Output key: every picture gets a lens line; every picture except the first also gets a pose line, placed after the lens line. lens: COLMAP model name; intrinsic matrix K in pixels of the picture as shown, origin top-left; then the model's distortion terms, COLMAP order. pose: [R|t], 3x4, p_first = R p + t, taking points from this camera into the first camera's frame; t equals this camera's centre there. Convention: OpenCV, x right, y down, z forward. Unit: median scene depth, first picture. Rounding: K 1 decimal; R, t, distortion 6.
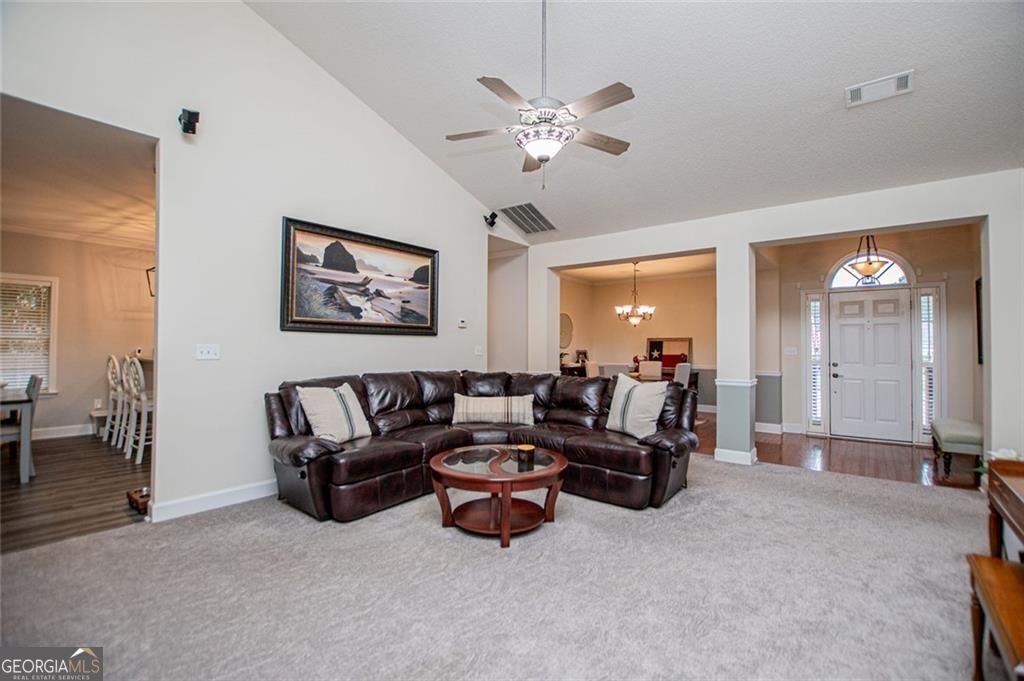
lens RADIAL K [[455.1, 0, 520.2], [0, 455.1, 338.4], [0, 0, 1]] dist [-0.026293, 0.000519]
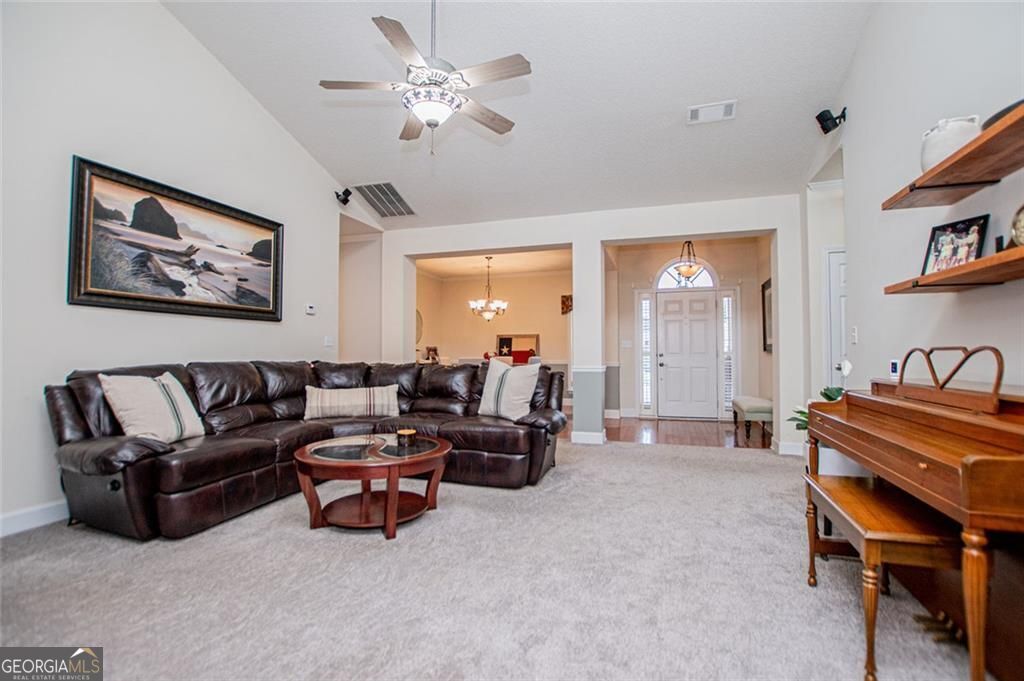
lens RADIAL K [[464.5, 0, 520.3], [0, 464.5, 341.5], [0, 0, 1]] dist [-0.026734, 0.000353]
pose [[0.937162, 0.002207, 0.348887, -0.085106], [-0.000312, 0.999985, -0.005488, 0.050196], [-0.348894, 0.005035, 0.937149, 0.023931]]
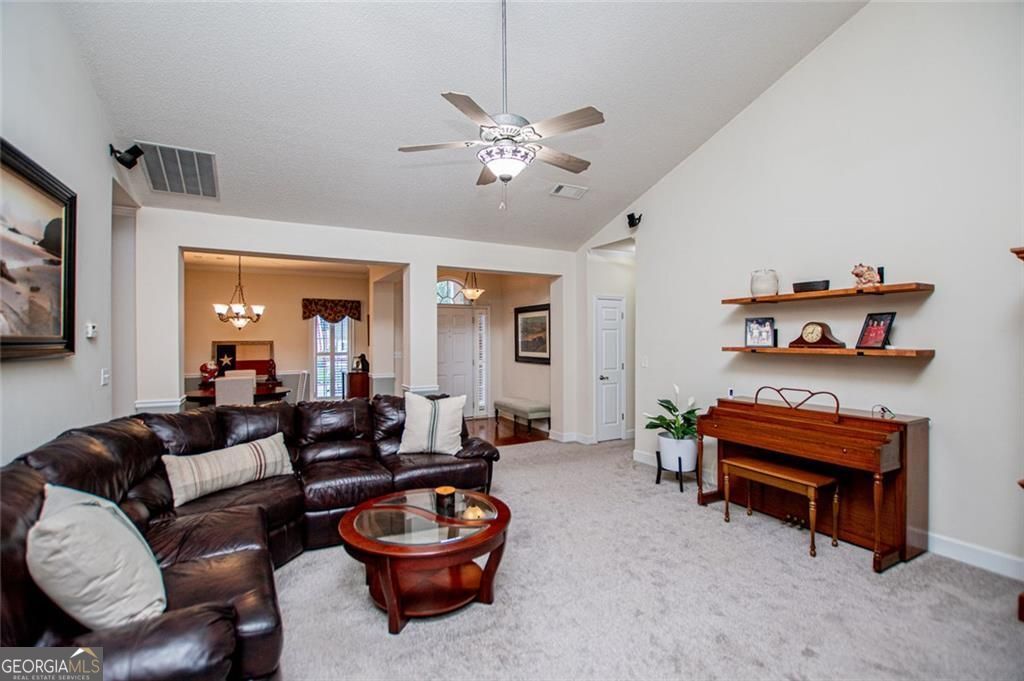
lens RADIAL K [[455.1, 0, 520.2], [0, 455.1, 338.4], [0, 0, 1]] dist [-0.026293, 0.000519]
pose [[0.393039, -0.003397, 0.919516, -0.617846], [-0.013531, 0.999864, 0.009477, -0.052282], [-0.919422, -0.016167, 0.392939, 0.452232]]
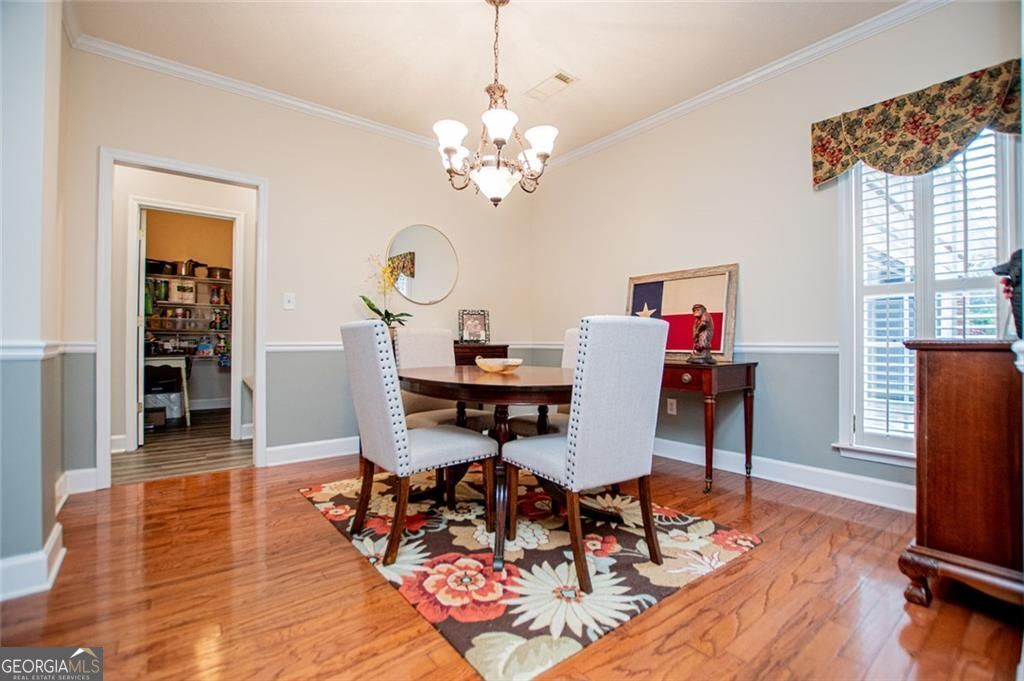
lens RADIAL K [[455.1, 0, 520.2], [0, 455.1, 338.4], [0, 0, 1]] dist [-0.026293, 0.000519]
pose [[0.975223, -0.001265, -0.221222, 0.698289], [0.003491, 0.999947, 0.009673, 0.123860], [0.221198, -0.010205, 0.975175, 1.487305]]
